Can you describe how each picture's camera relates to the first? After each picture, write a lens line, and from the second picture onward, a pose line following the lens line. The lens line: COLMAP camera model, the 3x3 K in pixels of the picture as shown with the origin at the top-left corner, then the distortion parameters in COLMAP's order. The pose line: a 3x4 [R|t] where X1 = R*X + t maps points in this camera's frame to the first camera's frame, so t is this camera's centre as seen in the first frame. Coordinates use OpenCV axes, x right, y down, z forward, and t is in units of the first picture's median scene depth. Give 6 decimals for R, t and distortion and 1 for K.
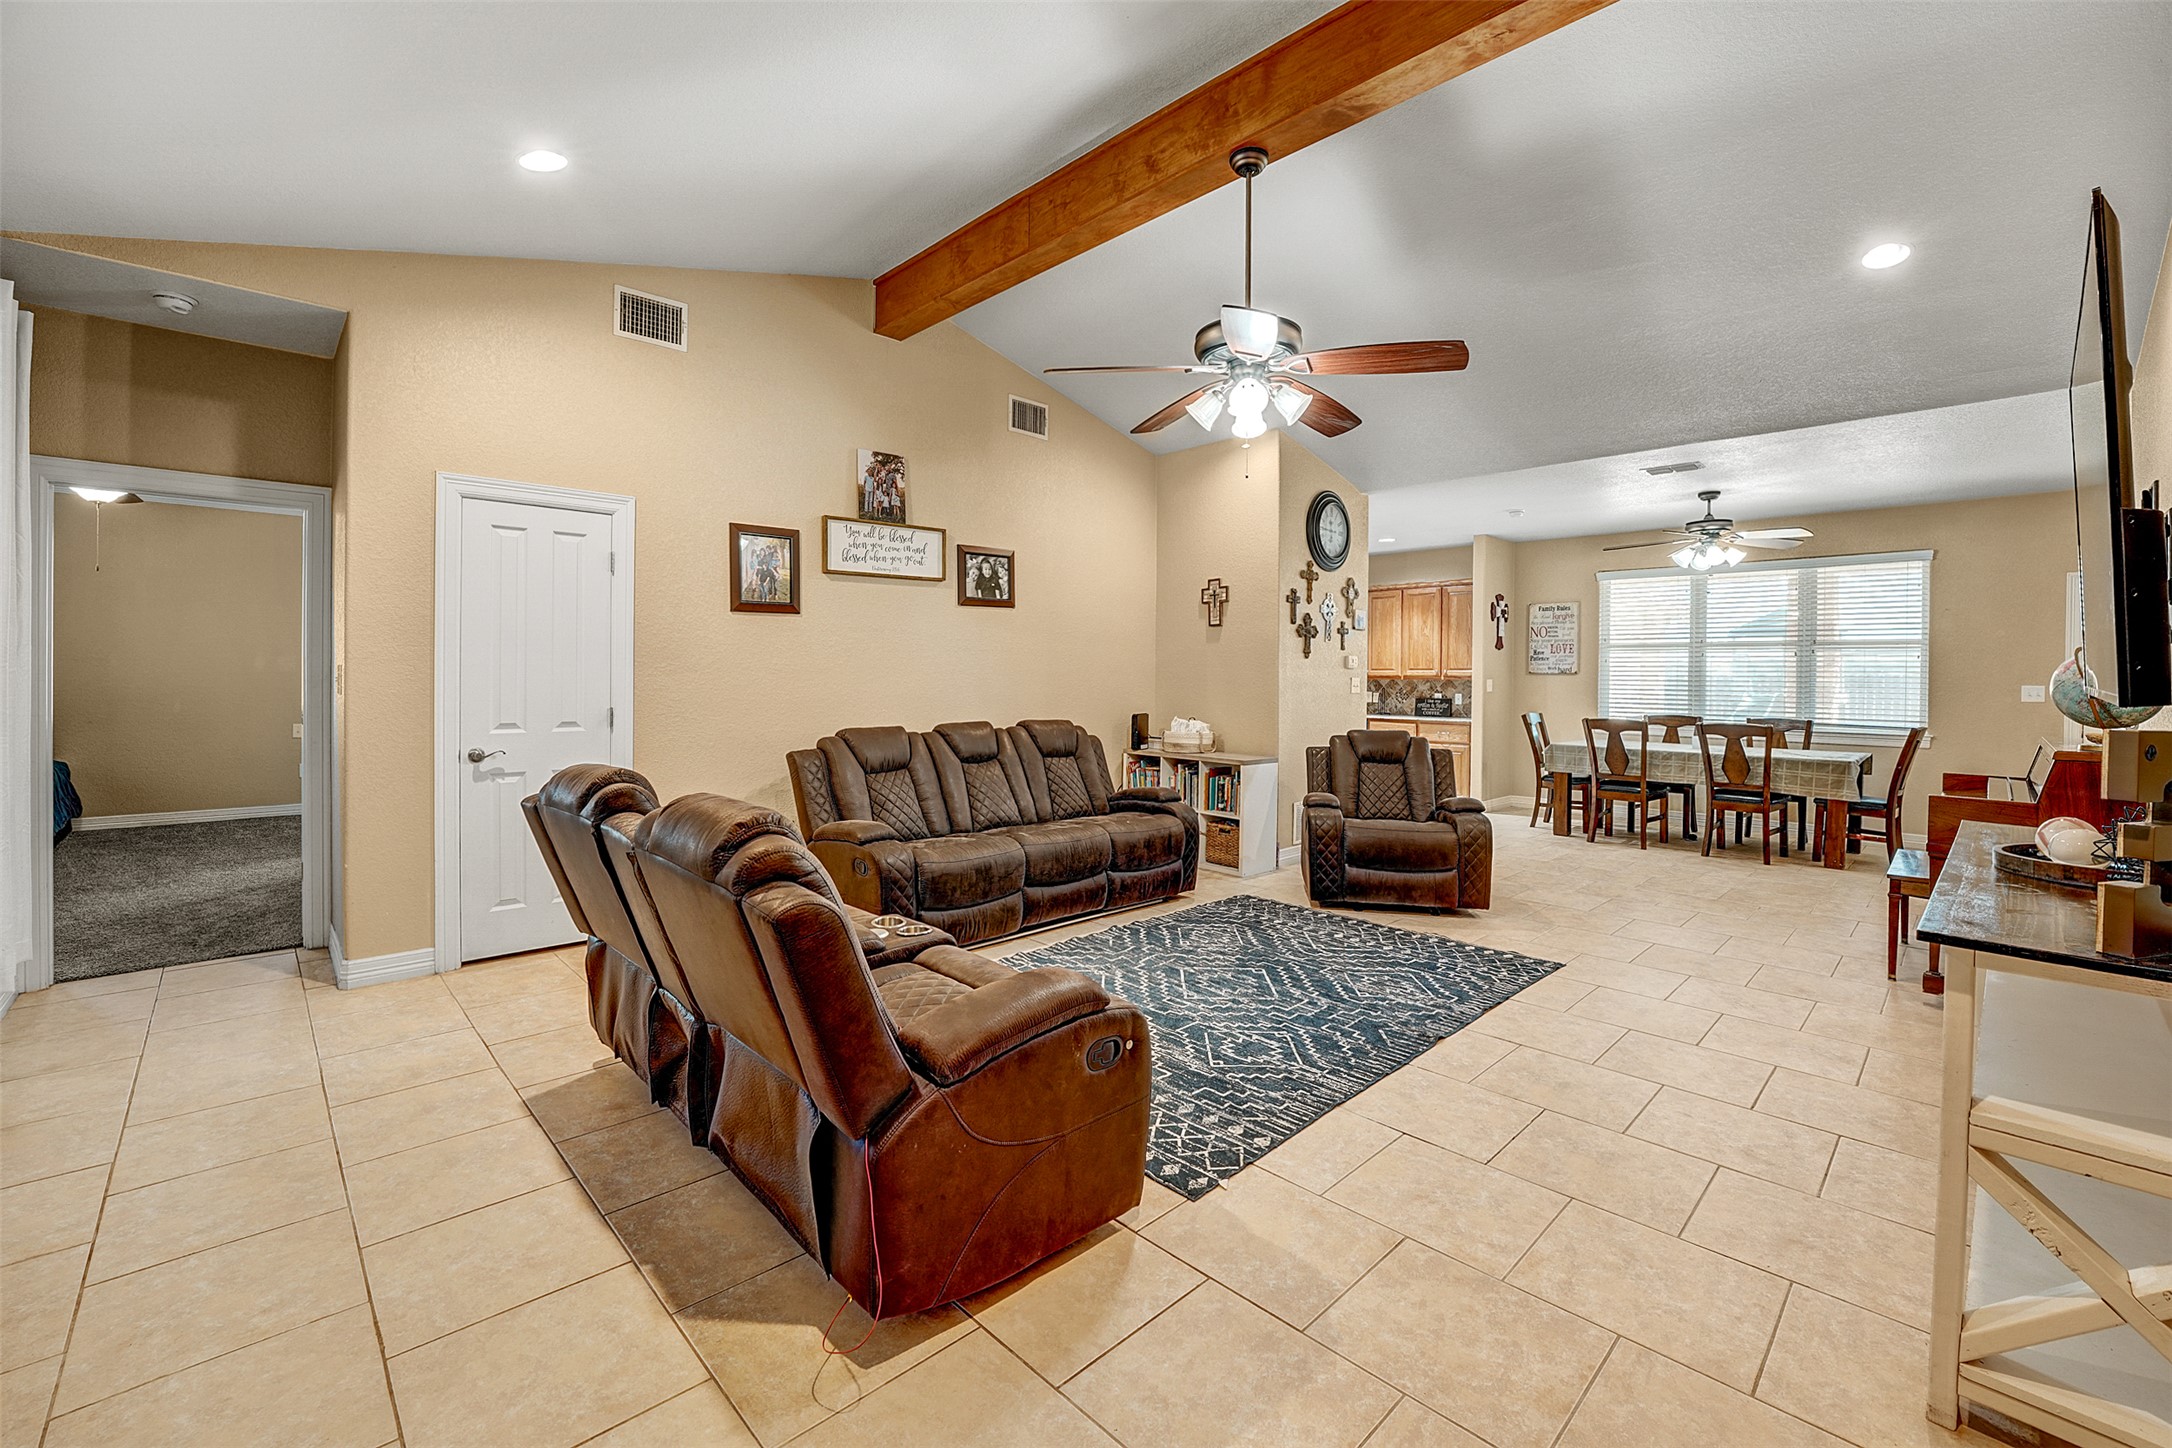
lens RADIAL K [[888.3, 0, 1080.9], [0, 888.3, 682.6], [0, 0, 1]] dist [-0.033641, 0.004780]
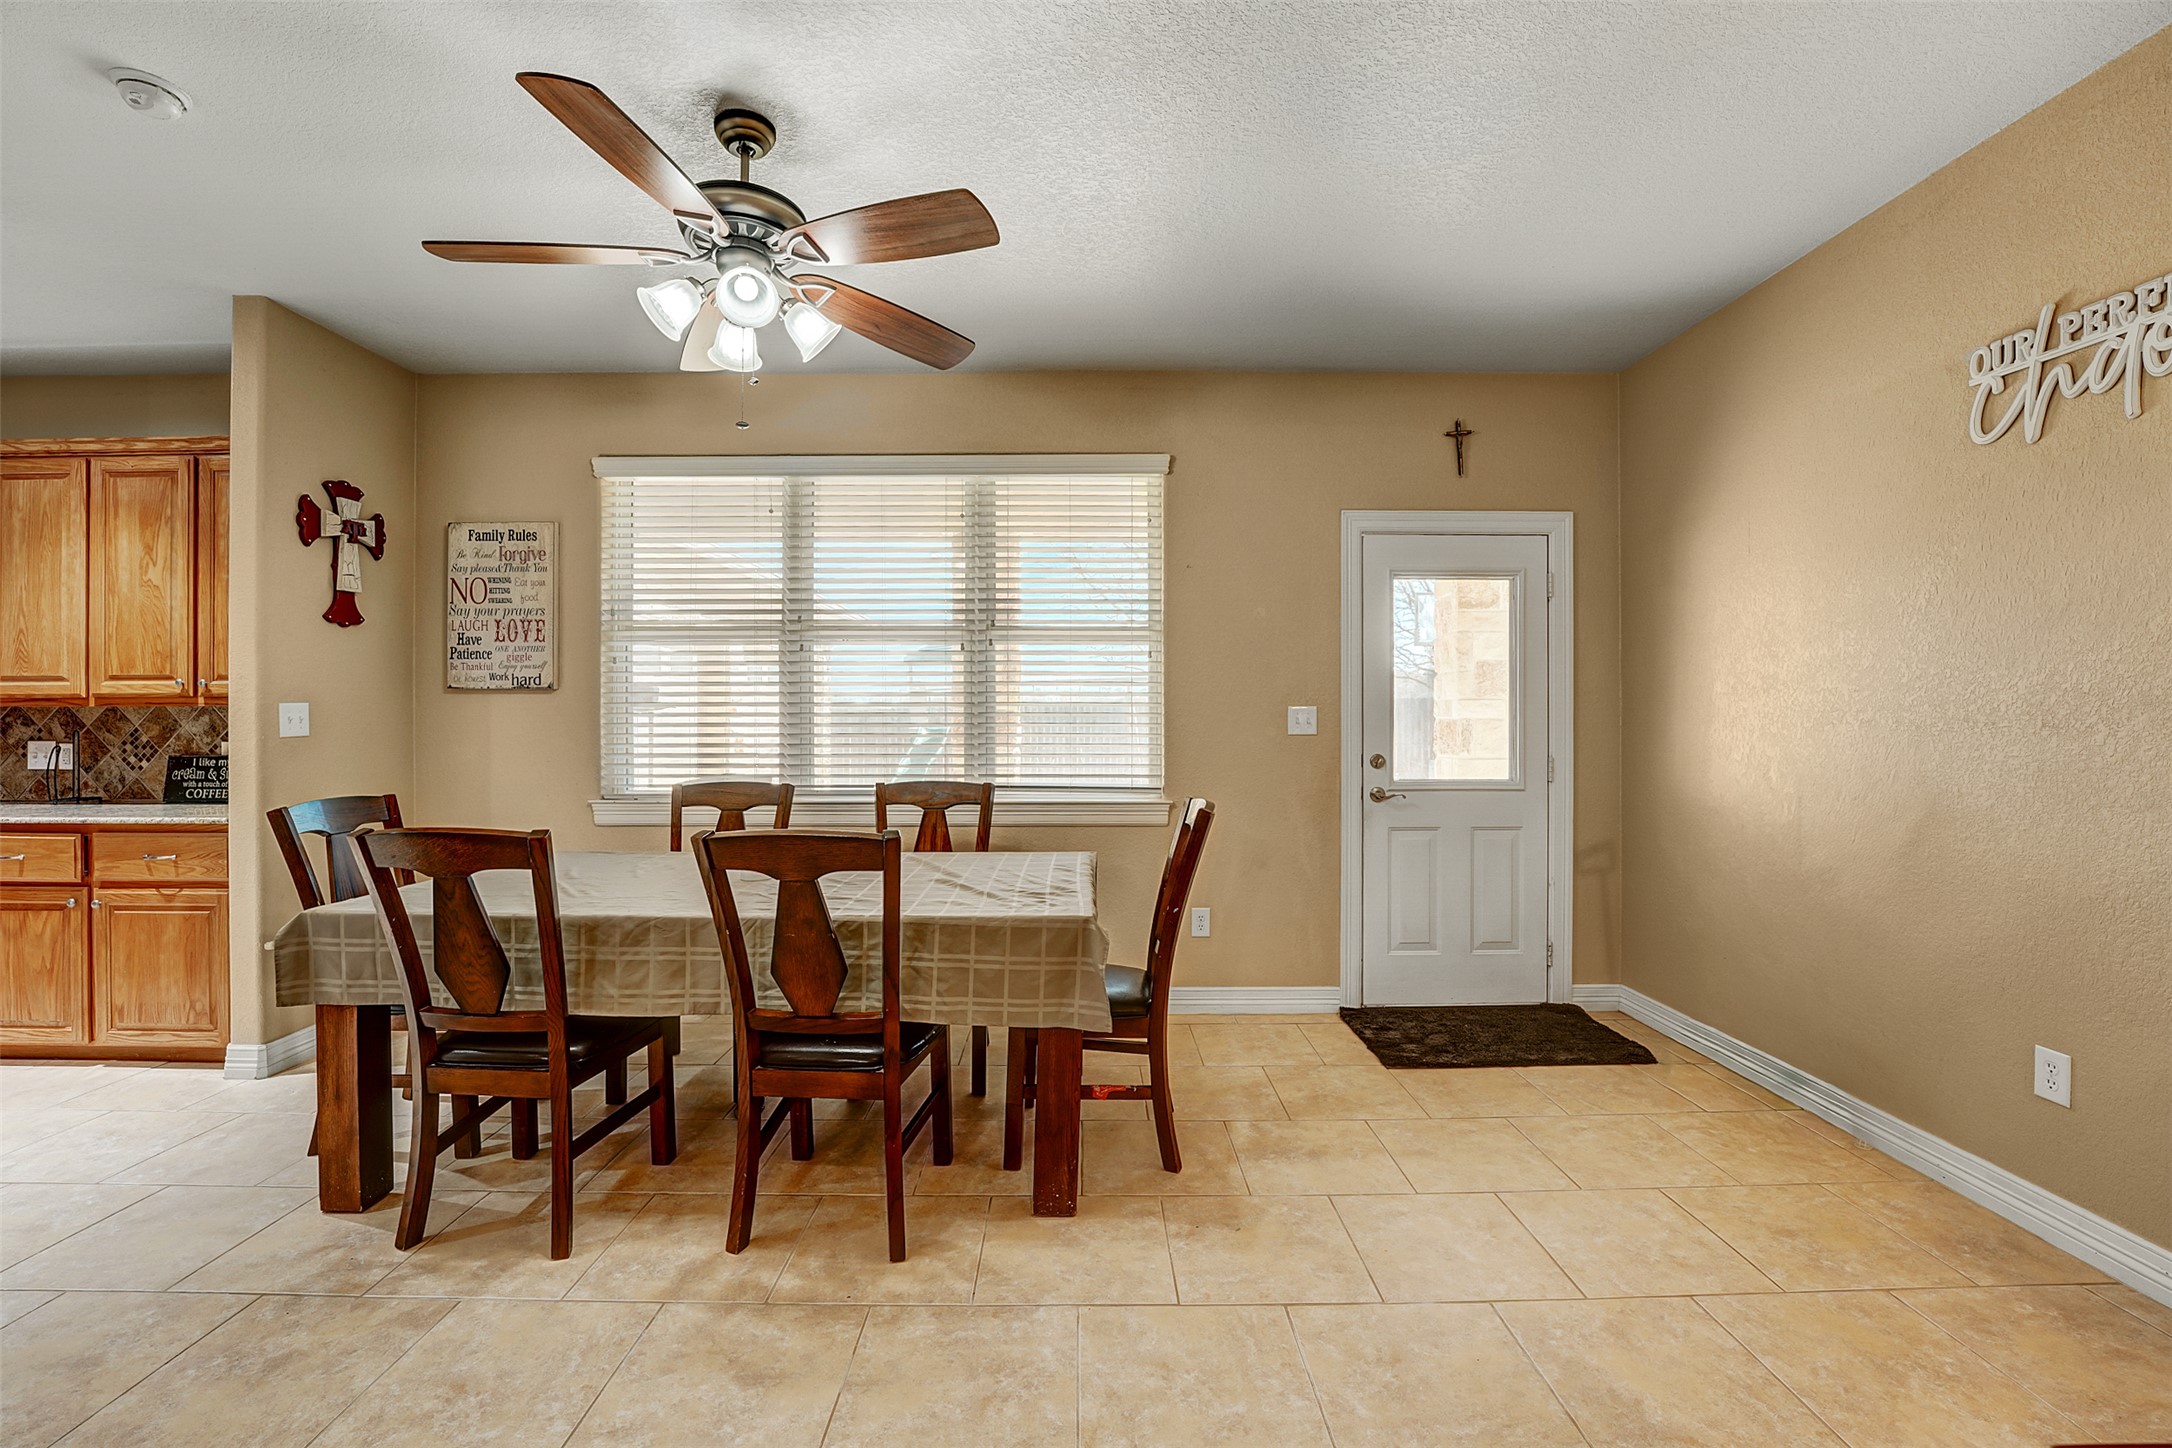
lens RADIAL K [[878.2, 0, 1086.0], [0, 878.2, 724.0], [0, 0, 1]] dist [-0.032772, 0.004492]
pose [[0.682104, -0.013340, 0.731134, 0.596958], [0.012423, 0.999901, 0.006654, 0.010089], [-0.731150, 0.004544, 0.682202, 0.720430]]
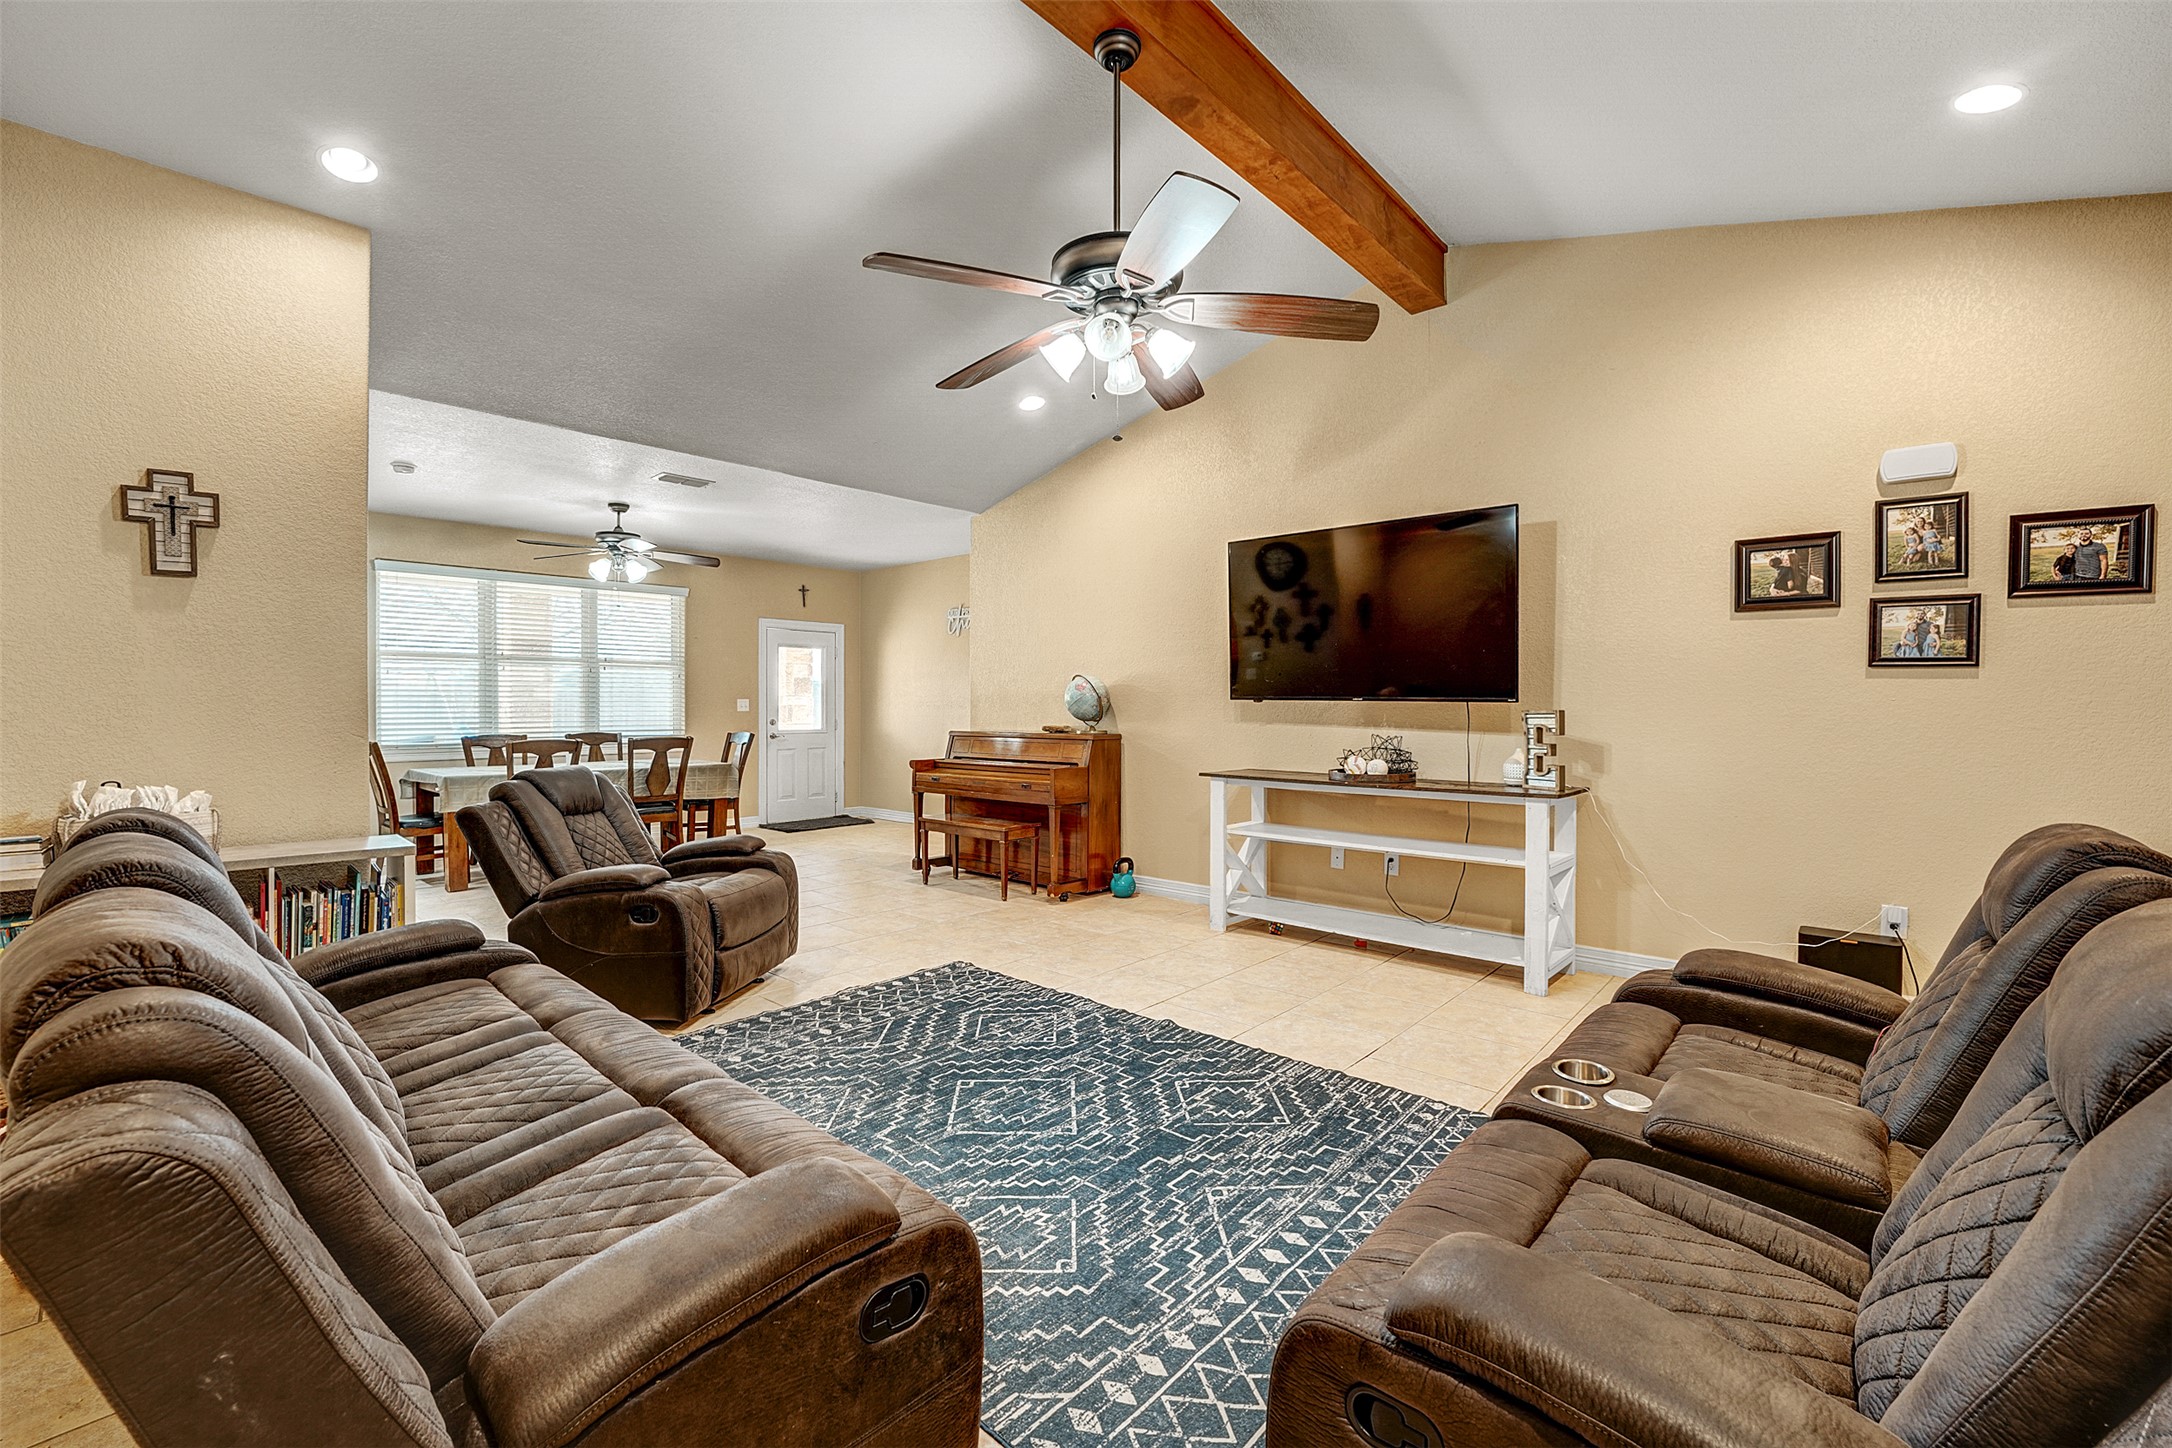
lens RADIAL K [[899.6, 0, 1067.1], [0, 899.6, 713.7], [0, 0, 1]] dist [-0.034116, 0.004852]
pose [[-0.064322, -0.019475, 0.997739, -0.336730], [0.005278, 0.999789, 0.019856, 0.001093], [-0.997915, 0.006543, -0.064206, 0.592665]]
